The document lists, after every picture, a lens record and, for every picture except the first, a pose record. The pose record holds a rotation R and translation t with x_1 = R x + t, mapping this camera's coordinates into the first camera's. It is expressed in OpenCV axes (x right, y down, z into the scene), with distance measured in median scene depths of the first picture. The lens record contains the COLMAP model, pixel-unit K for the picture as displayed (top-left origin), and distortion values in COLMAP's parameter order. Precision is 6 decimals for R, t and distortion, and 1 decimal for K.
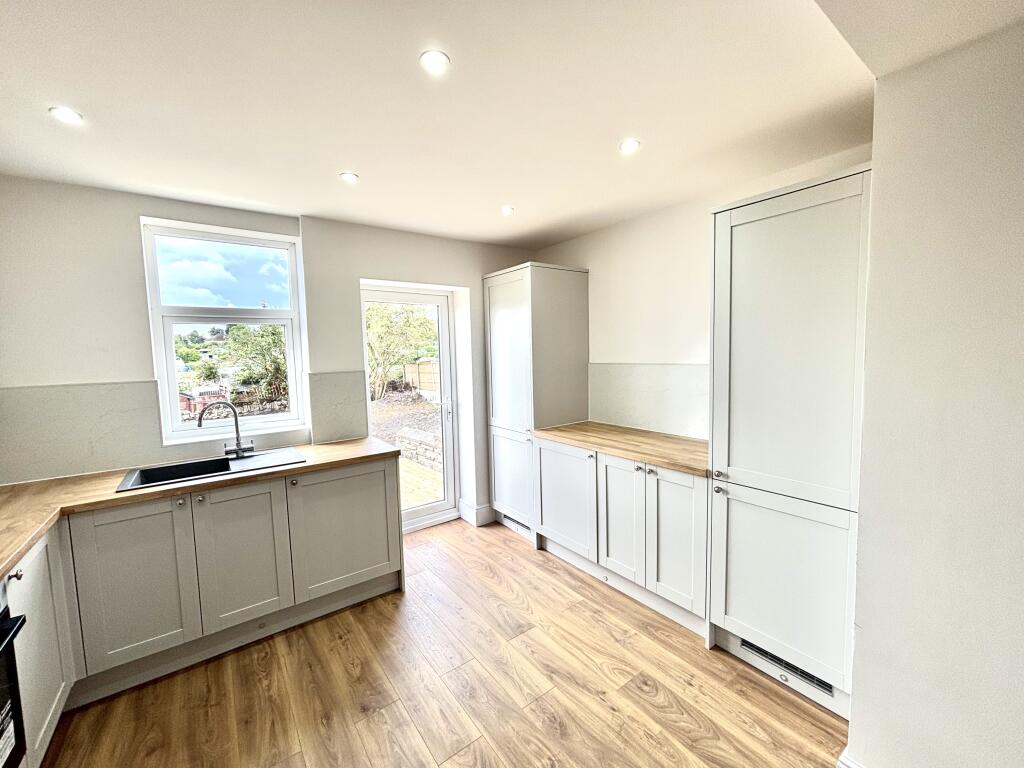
lens RADIAL K [[415.5, 0, 506.2], [0, 415.5, 383.1], [0, 0, 1]] dist [0.001184, 0.000388]
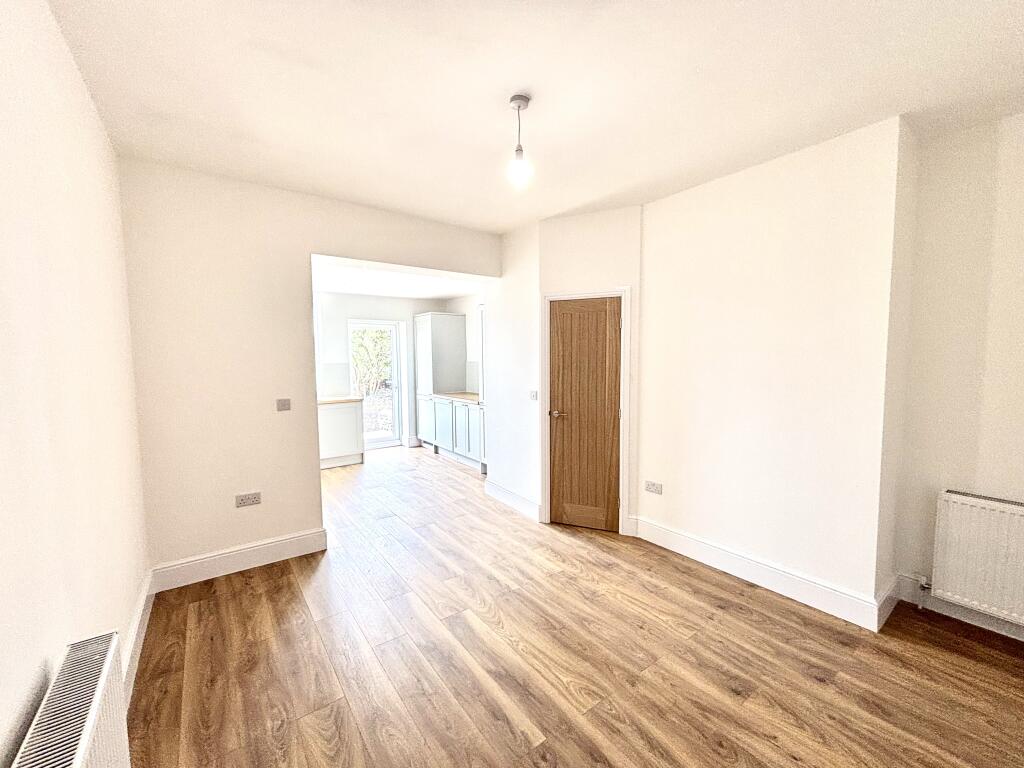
lens RADIAL K [[413.6, 0, 512.5], [0, 413.6, 382.4], [0, 0, 1]] dist [0.000628, -0.000182]
pose [[0.999809, 0.013174, 0.014406, 0.506344], [-0.013027, 0.999863, -0.010234, 0.086342], [-0.014539, 0.010045, 0.999844, -1.224054]]
